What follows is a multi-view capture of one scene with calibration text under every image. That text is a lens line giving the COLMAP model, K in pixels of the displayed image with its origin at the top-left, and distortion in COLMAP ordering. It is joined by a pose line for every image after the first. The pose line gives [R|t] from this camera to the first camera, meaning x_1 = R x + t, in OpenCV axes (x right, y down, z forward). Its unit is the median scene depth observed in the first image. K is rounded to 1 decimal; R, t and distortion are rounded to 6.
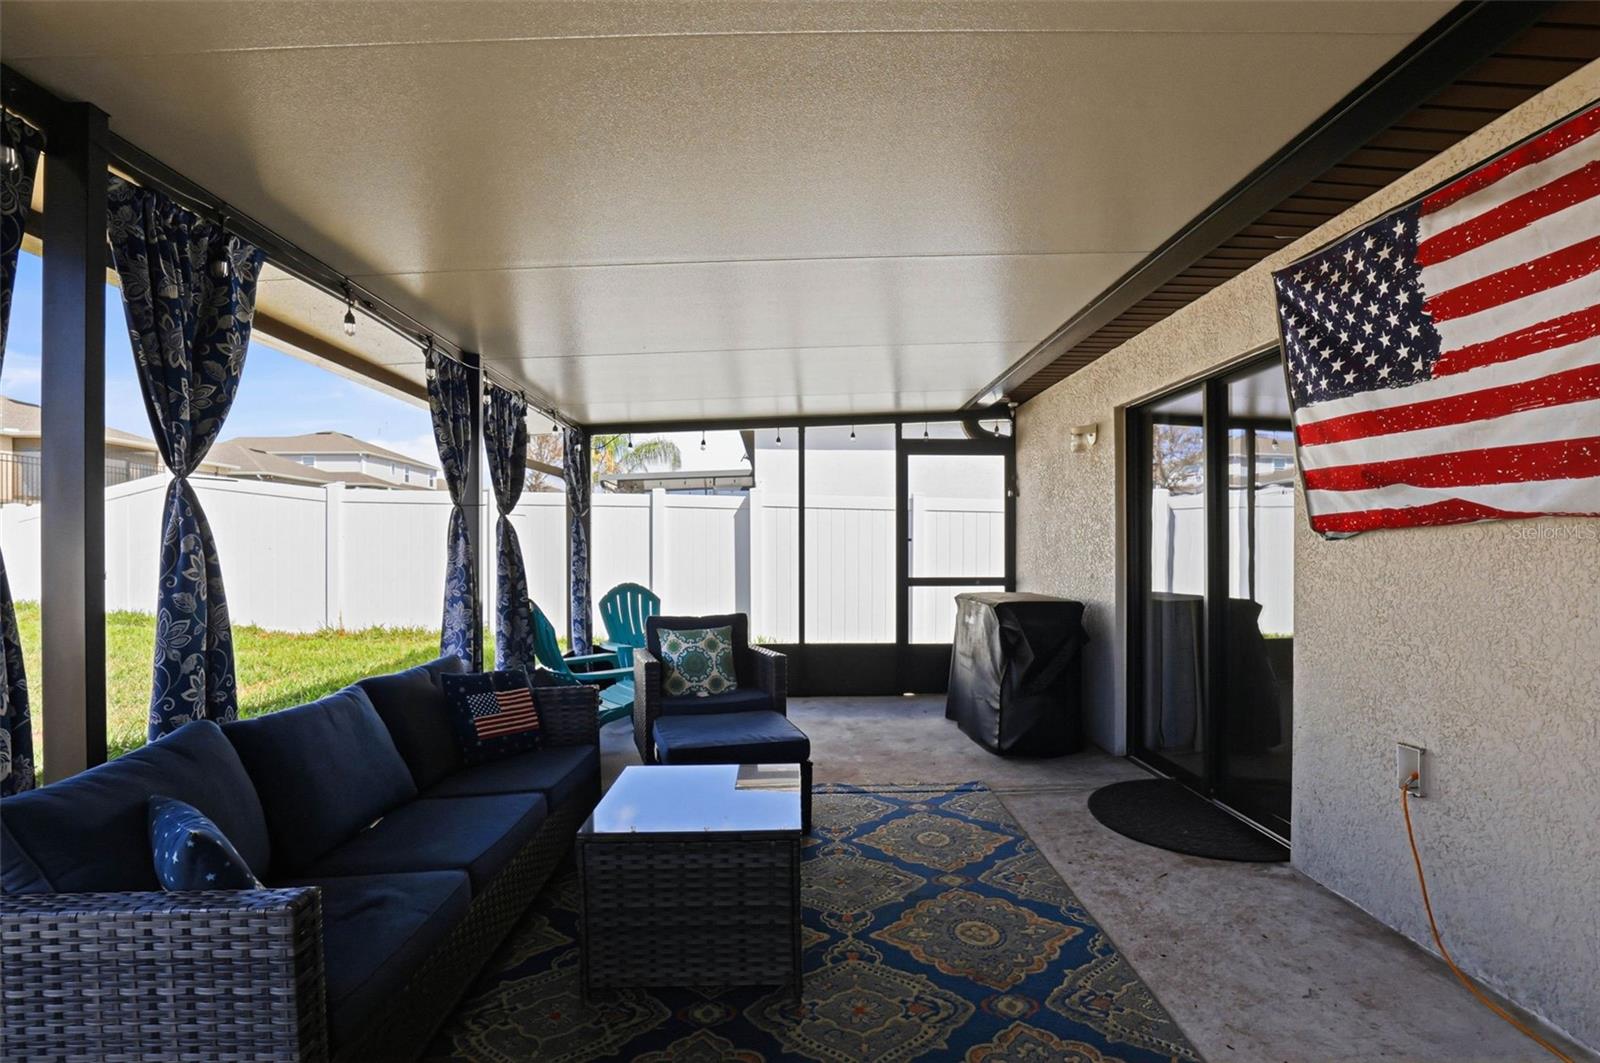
lens RADIAL K [[743.3, 0, 810.9], [0, 743.3, 549.0], [0, 0, 1]] dist [-0.027392, 0.002220]
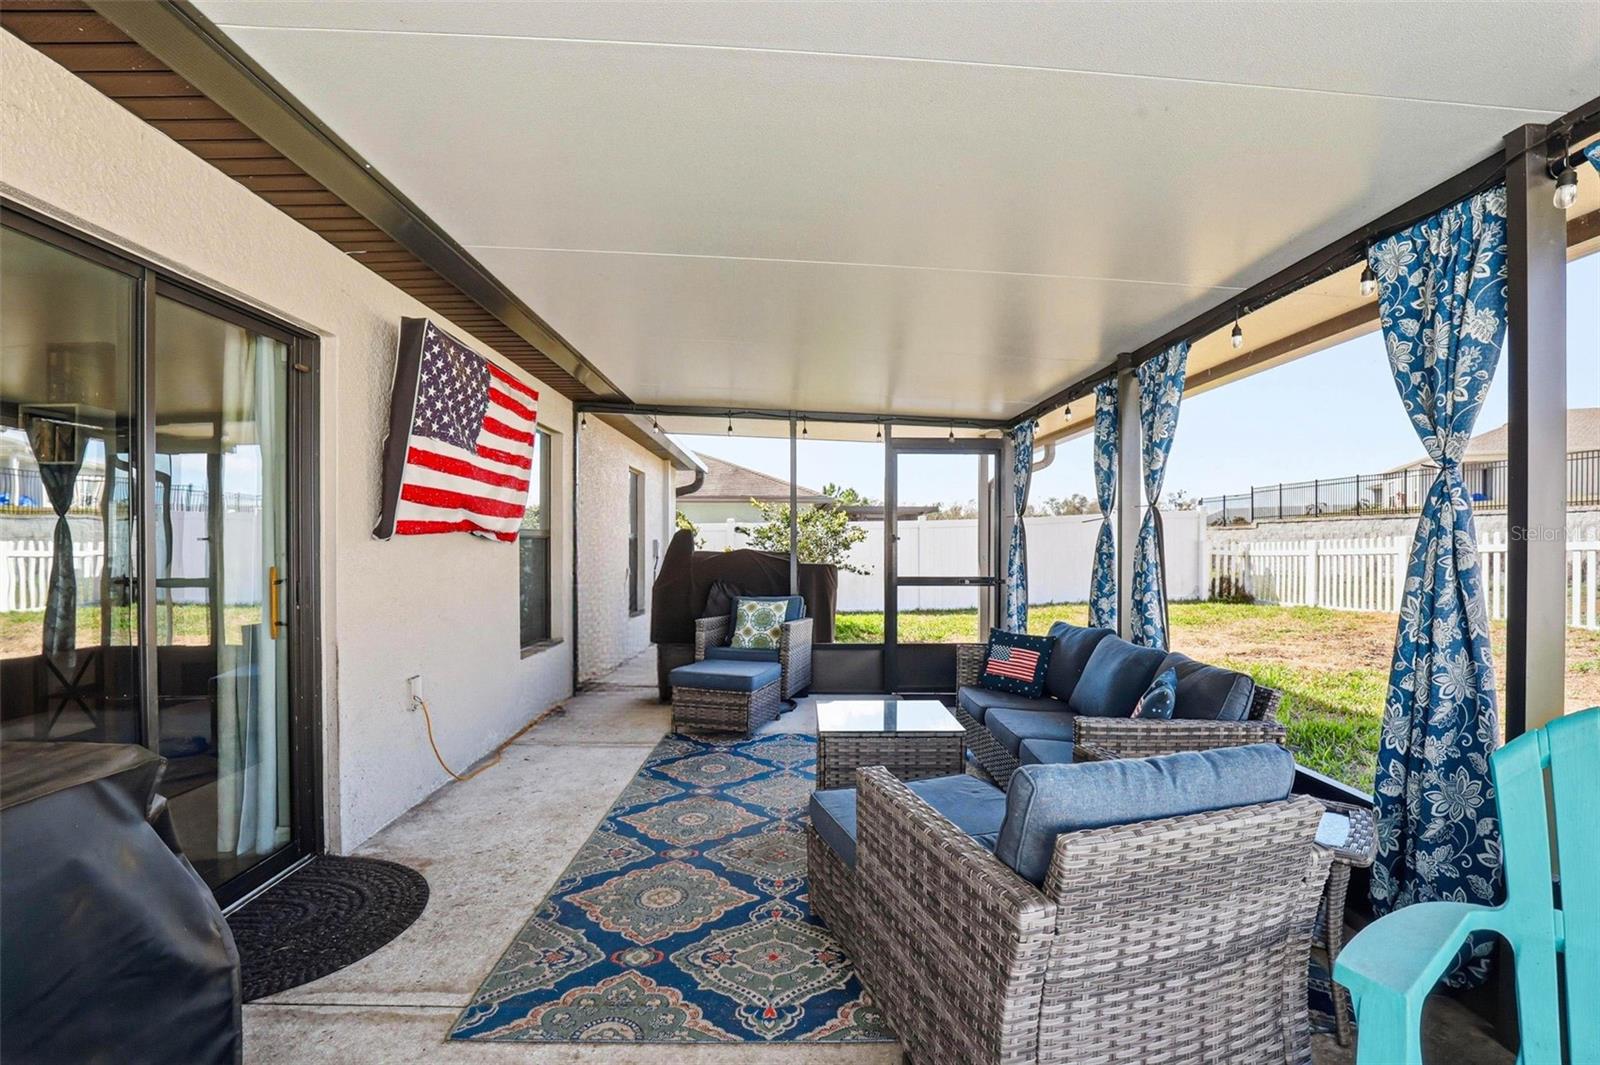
lens RADIAL K [[743.3, 0, 810.9], [0, 743.3, 550.0], [0, 0, 1]] dist [-0.027392, 0.002220]
pose [[-0.999986, 0.003116, 0.004352, -0.007862], [0.003157, 0.999952, 0.009311, -0.005366], [-0.004322, 0.009325, -0.999947, 2.221488]]
